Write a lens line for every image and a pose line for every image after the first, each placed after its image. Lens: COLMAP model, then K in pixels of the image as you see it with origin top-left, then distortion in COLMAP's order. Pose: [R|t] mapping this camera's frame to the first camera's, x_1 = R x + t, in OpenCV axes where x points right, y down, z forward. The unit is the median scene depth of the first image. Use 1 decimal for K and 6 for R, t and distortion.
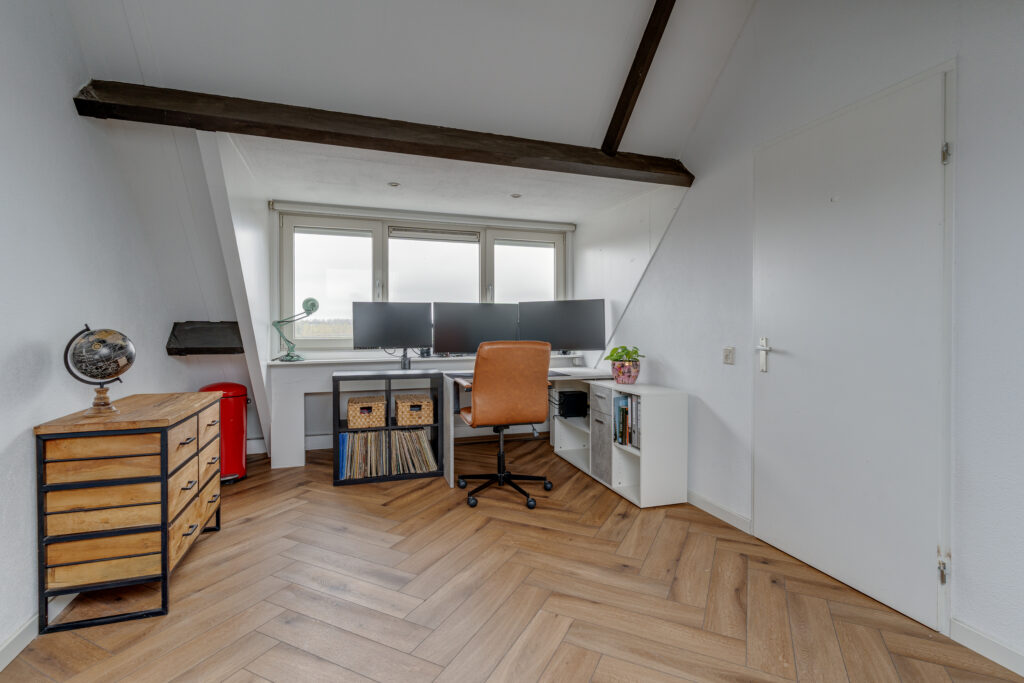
lens RADIAL K [[485.2, 0, 514.5], [0, 485.2, 339.2], [0, 0, 1]] dist [0.000672, -0.000097]
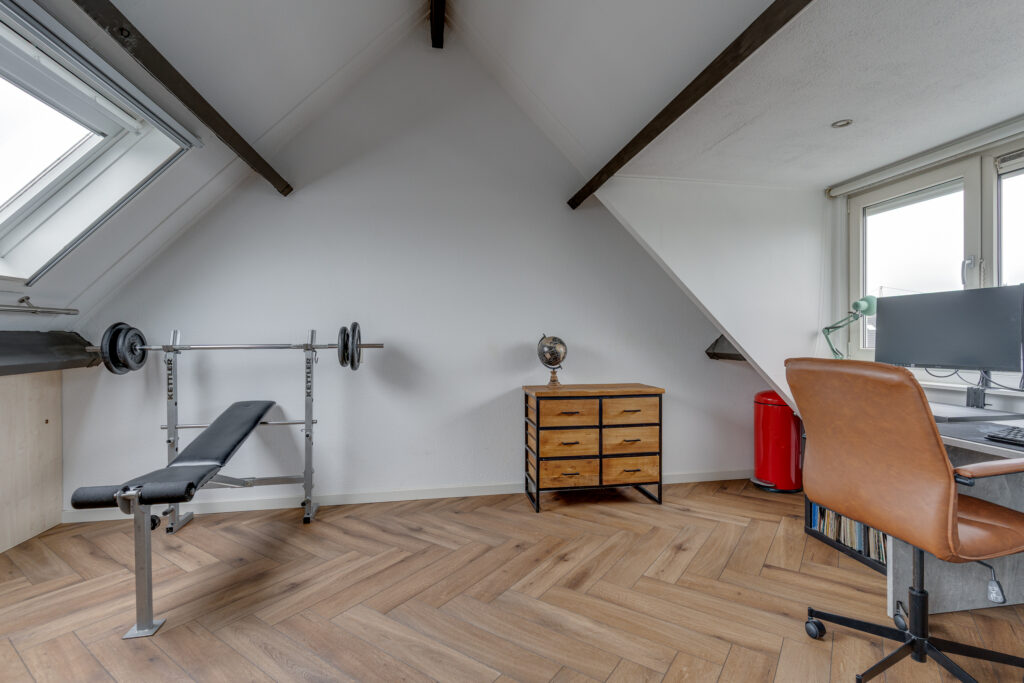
lens RADIAL K [[485.2, 0, 514.5], [0, 485.2, 339.2], [0, 0, 1]] dist [0.000672, -0.000097]
pose [[-0.152819, 0.006624, -0.988232, 0.536147], [-0.019137, 0.999770, 0.009661, -0.015824], [0.988069, 0.020388, -0.152657, 0.700150]]
